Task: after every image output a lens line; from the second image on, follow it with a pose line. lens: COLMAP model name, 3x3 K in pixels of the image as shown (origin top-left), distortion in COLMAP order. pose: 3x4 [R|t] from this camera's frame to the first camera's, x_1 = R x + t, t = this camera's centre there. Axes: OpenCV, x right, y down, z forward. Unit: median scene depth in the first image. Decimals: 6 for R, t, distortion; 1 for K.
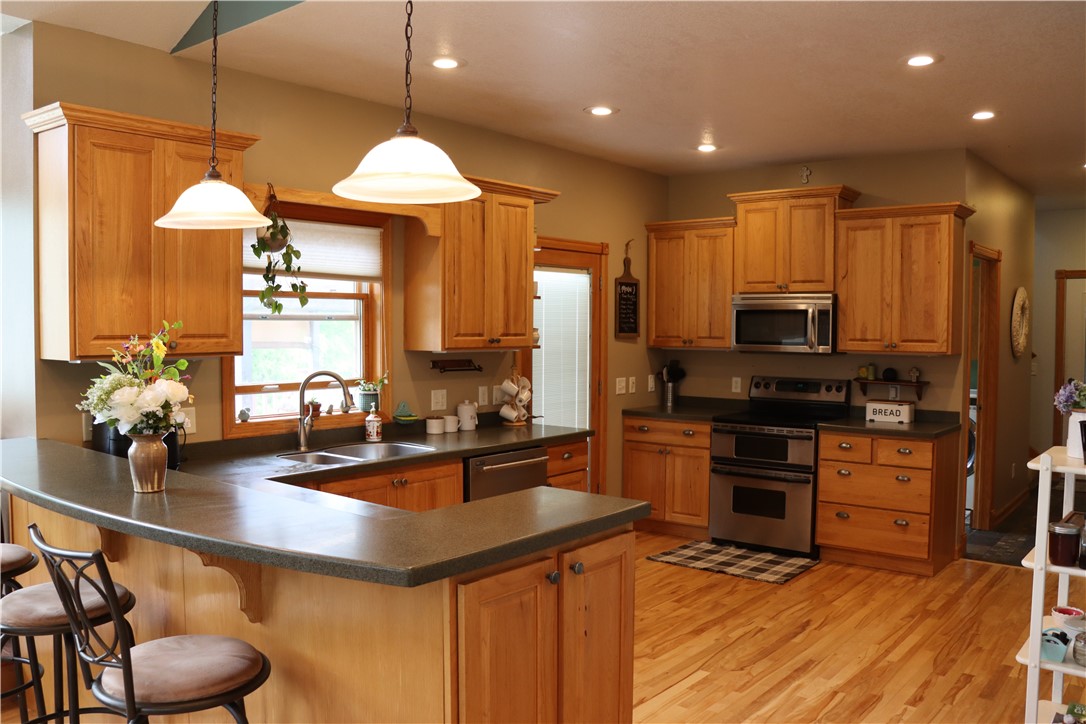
lens RADIAL K [[896.2, 0, 541.5], [0, 896.2, 361.3], [0, 0, 1]] dist [-0.143646, 0.076008]
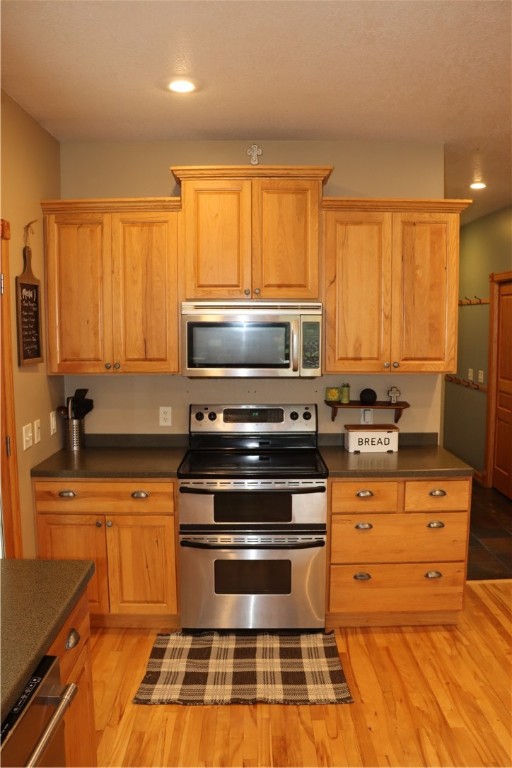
lens RADIAL K [[633.8, 0, 256.2], [0, 633.8, 388.5], [0, 0, 1]] dist [-0.143646, 0.076008]
pose [[0.772568, -0.075359, 0.630445, -0.081623], [0.032782, 0.996341, 0.078924, -0.045770], [-0.634086, -0.040306, 0.772212, 0.590943]]
